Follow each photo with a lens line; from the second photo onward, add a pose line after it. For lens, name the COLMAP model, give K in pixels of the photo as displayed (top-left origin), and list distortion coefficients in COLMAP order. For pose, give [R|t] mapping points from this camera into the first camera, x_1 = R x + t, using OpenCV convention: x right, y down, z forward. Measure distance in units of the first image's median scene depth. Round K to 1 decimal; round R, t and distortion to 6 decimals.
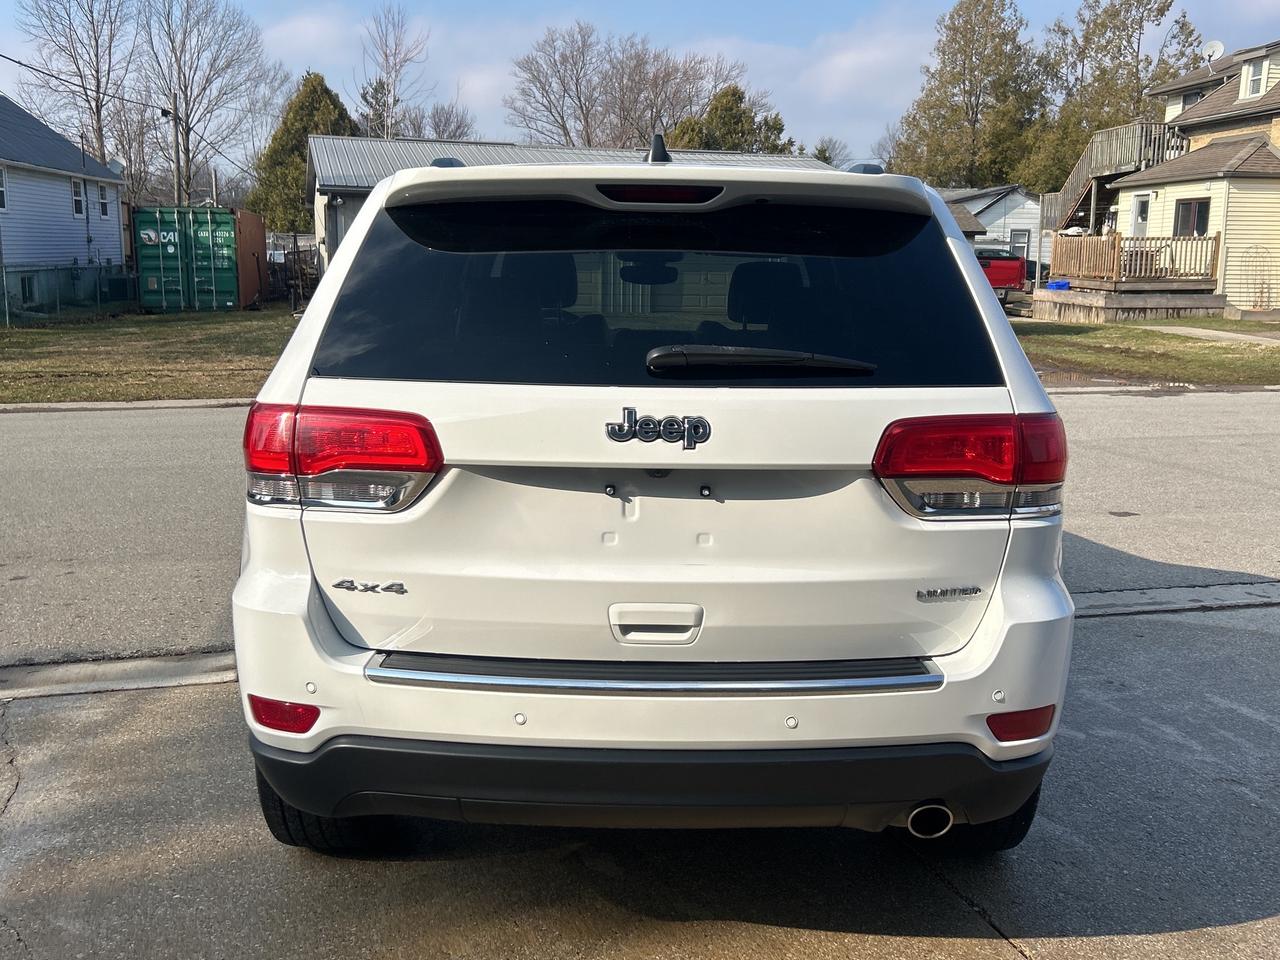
lens RADIAL K [[1329.9, 0, 632.4], [0, 1329.9, 474.2], [0, 0, 1]] dist [0.032405, -0.002694]
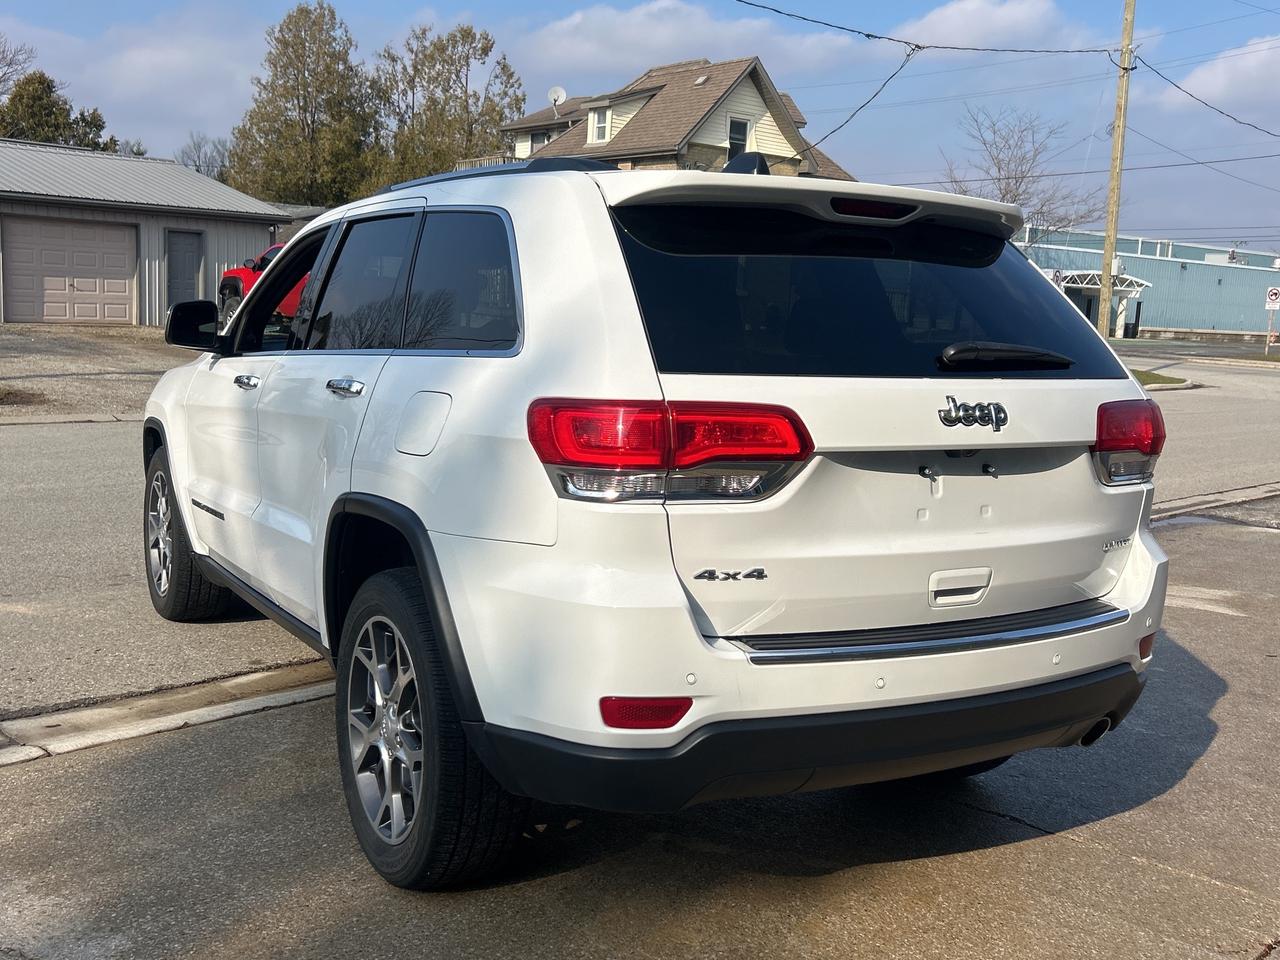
lens RADIAL K [[1381.7, 0, 639.7], [0, 1381.7, 494.8], [0, 0, 1]] dist [0.031356, -0.018392]
pose [[0.853879, -0.044775, 0.518541, -0.116986], [0.048198, 0.998814, 0.006879, 0.001783], [-0.518235, 0.019119, 0.855025, 0.018211]]
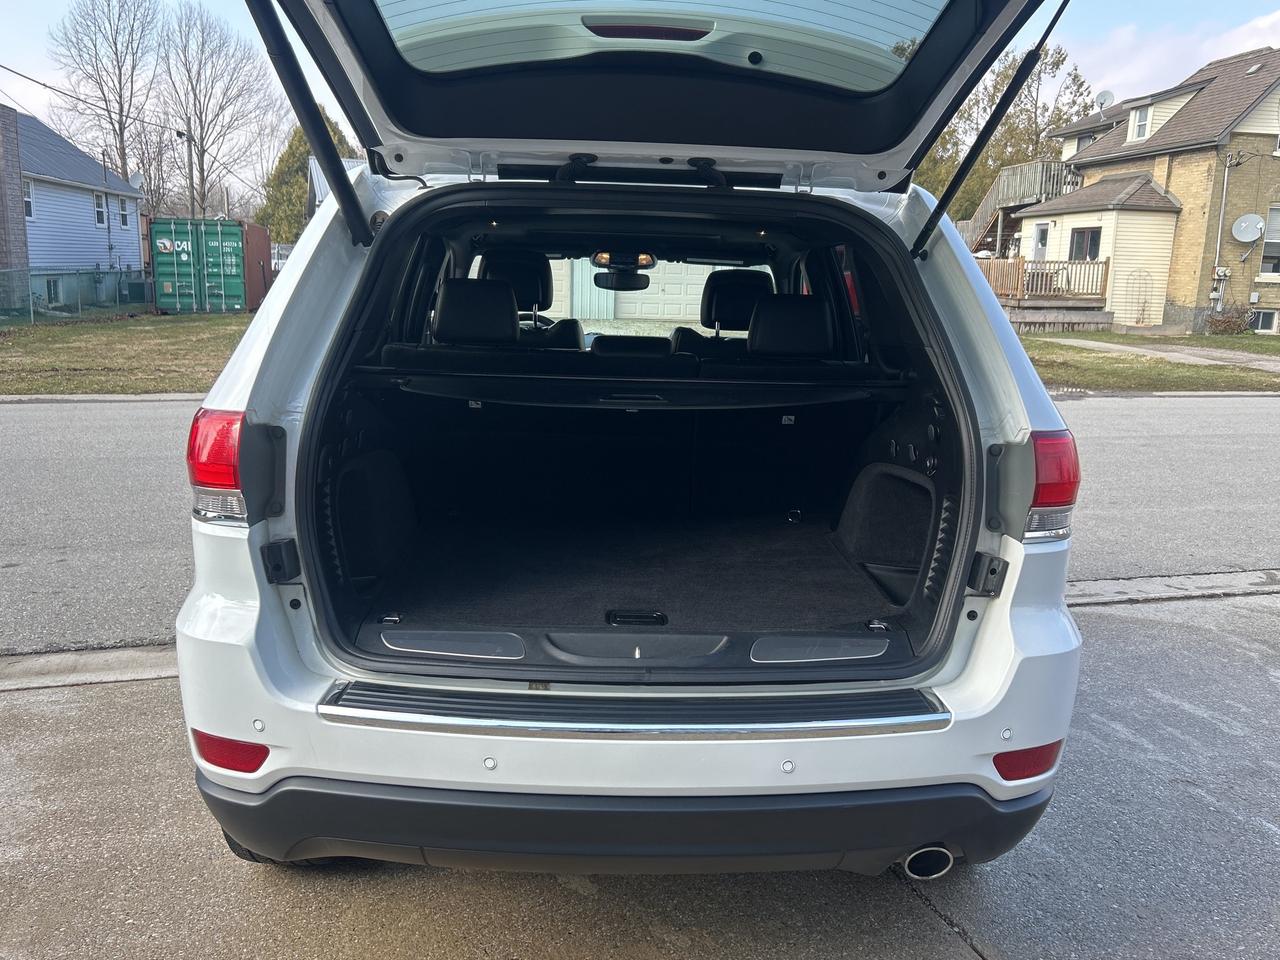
lens RADIAL K [[1136.3, 0, 640.0], [0, 1136.3, 480.0], [0, 0, 1]] dist [0.033112, -0.007867]
pose [[0.999150, 0.008693, 0.040302, -0.002184], [-0.009429, 0.999792, 0.018100, -0.003364], [-0.040136, -0.018464, 0.999024, 0.031716]]
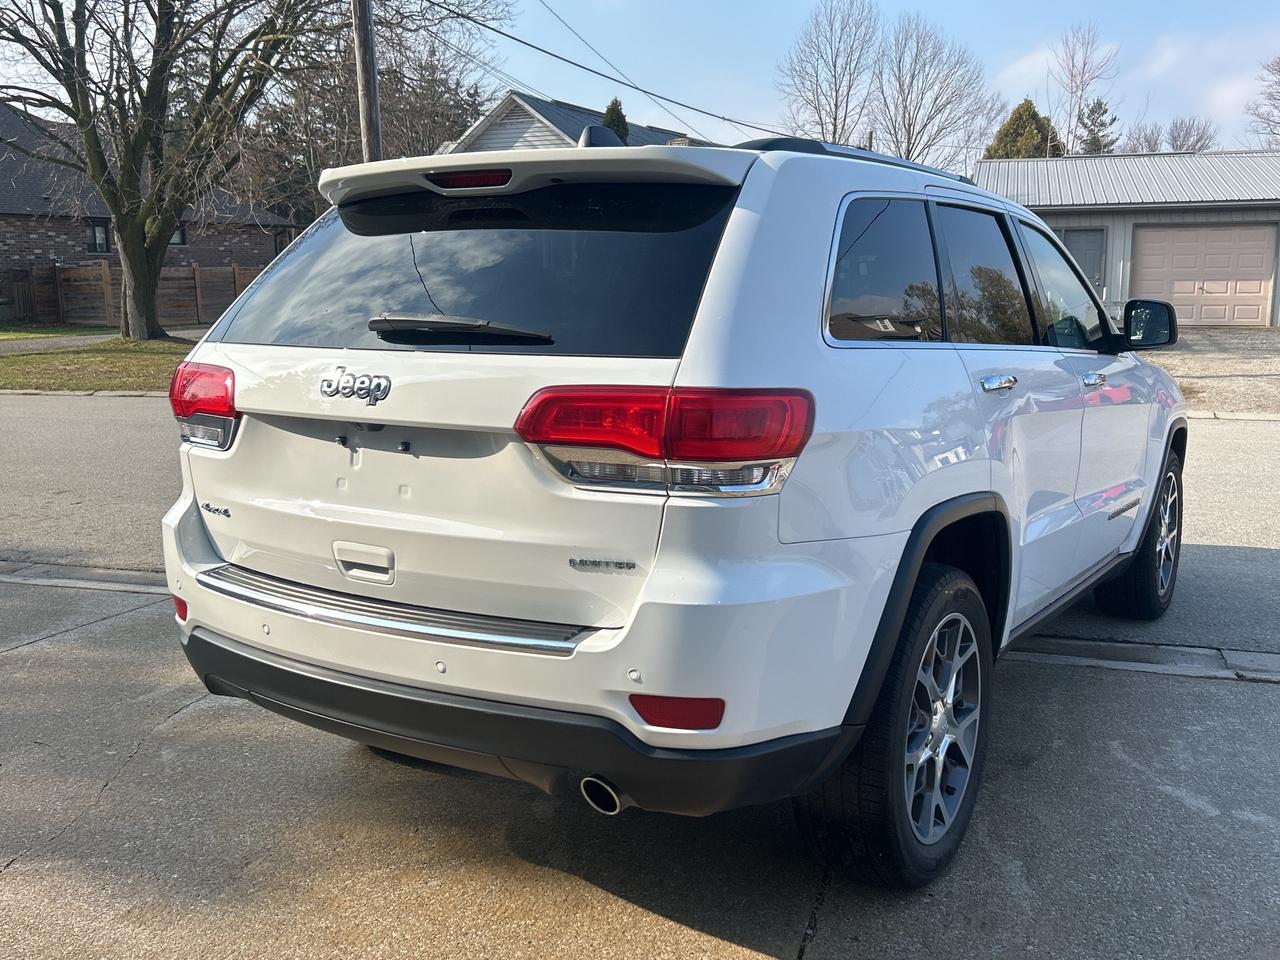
lens RADIAL K [[1256.0, 0, 640.0], [0, 1256.0, 480.0], [0, 0, 1]] dist [0.052150, -0.000095]
pose [[0.837443, 0.069537, -0.542083, 0.110447], [-0.073240, 0.997205, 0.014773, 0.001541], [0.541595, 0.027331, 0.840195, 0.033389]]
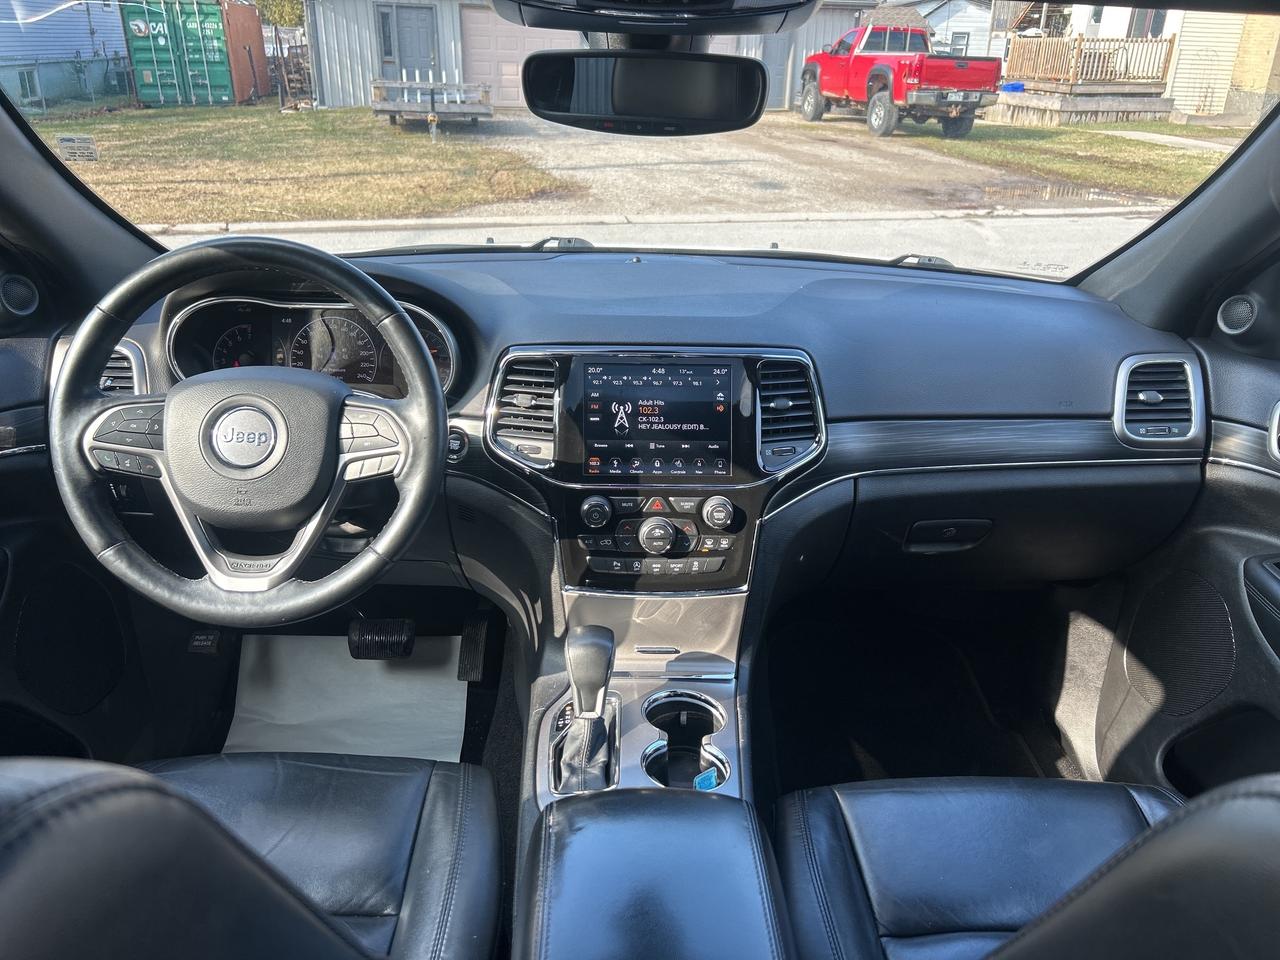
lens RADIAL K [[933.7, 0, 665.6], [0, 933.7, 481.2], [0, 0, 1]] dist [0.070377, -0.077019]
pose [[0.998711, -0.011669, 0.049402, 0.001804], [-0.001405, 0.966490, 0.256702, -0.034302], [-0.050742, -0.256441, 0.965227, 0.223550]]
